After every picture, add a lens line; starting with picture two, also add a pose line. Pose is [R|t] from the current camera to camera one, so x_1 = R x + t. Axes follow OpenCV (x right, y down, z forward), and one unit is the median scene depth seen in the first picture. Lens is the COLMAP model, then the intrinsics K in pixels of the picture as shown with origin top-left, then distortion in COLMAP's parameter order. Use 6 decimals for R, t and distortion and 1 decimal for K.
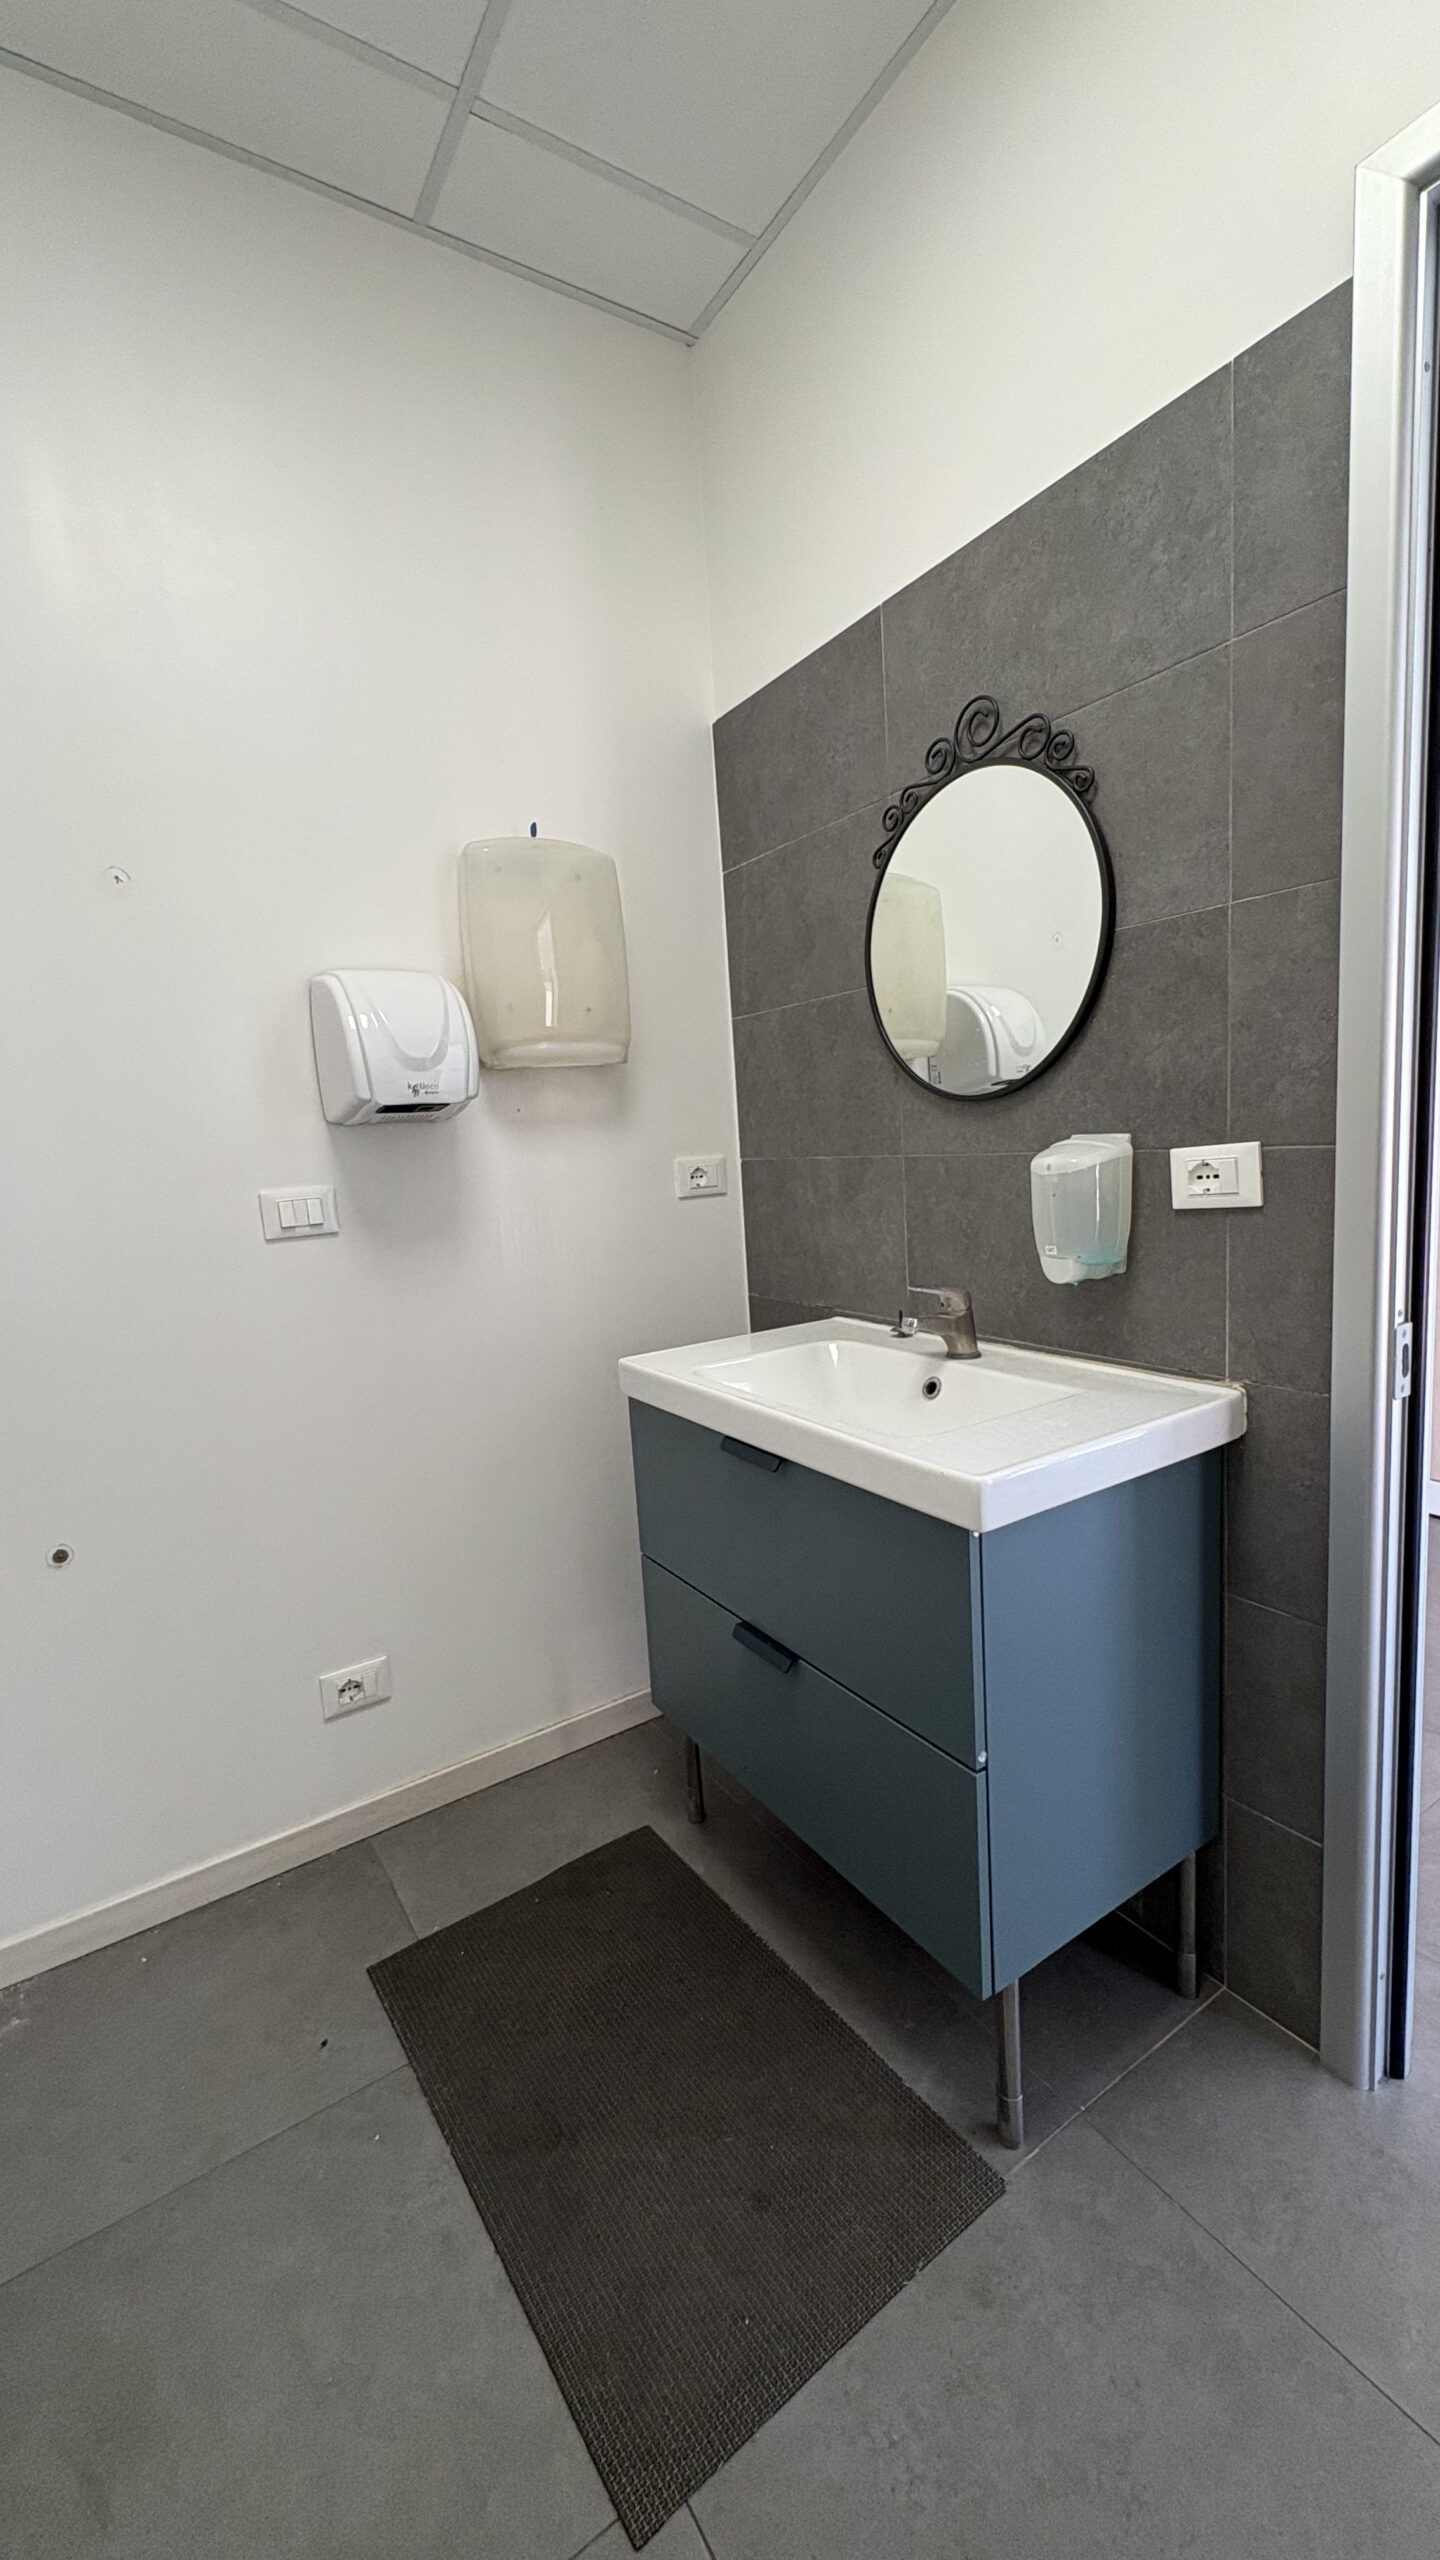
lens RADIAL K [[1021.6, 0, 719.8], [0, 1021.6, 1277.9], [0, 0, 1]] dist [-0.001461, 0.000854]
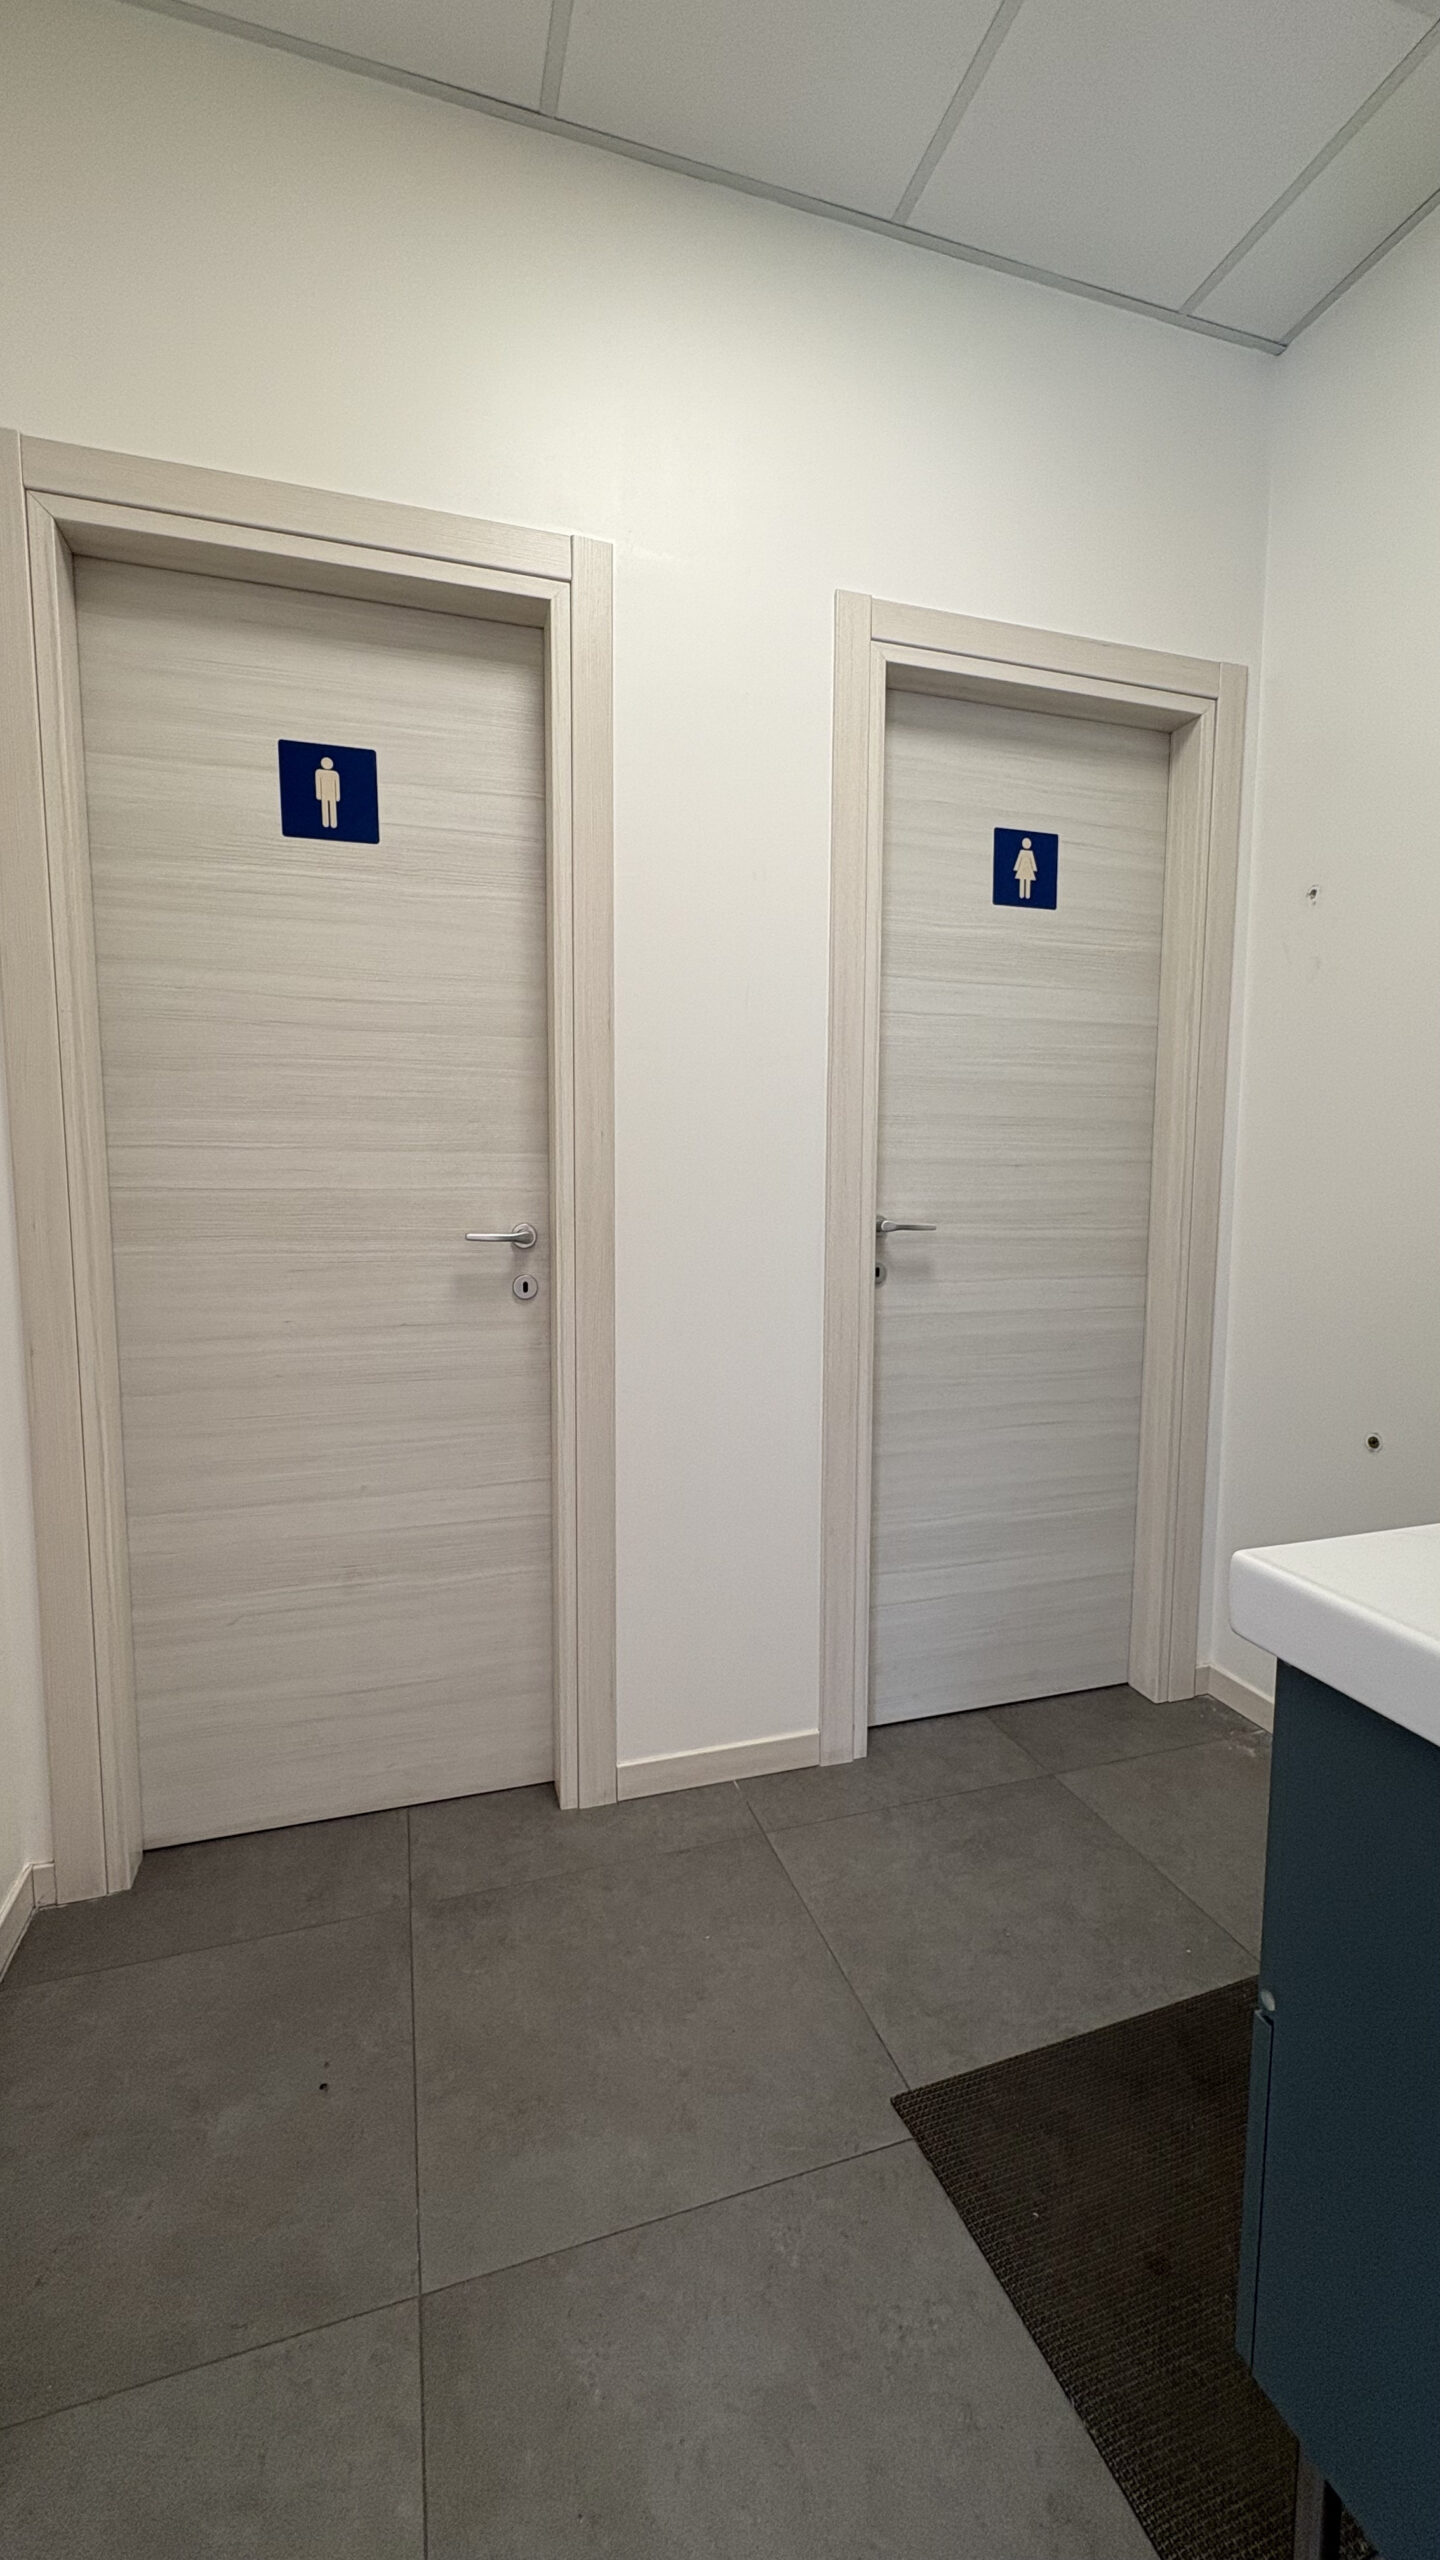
lens RADIAL K [[1021.6, 0, 719.9], [0, 1021.6, 1276.7], [0, 0, 1]] dist [-0.001461, 0.000854]
pose [[-0.265533, 0.160584, -0.950634, 0.836248], [-0.119988, 0.972860, 0.197854, -0.072472], [0.956606, 0.166601, -0.239058, 0.685670]]
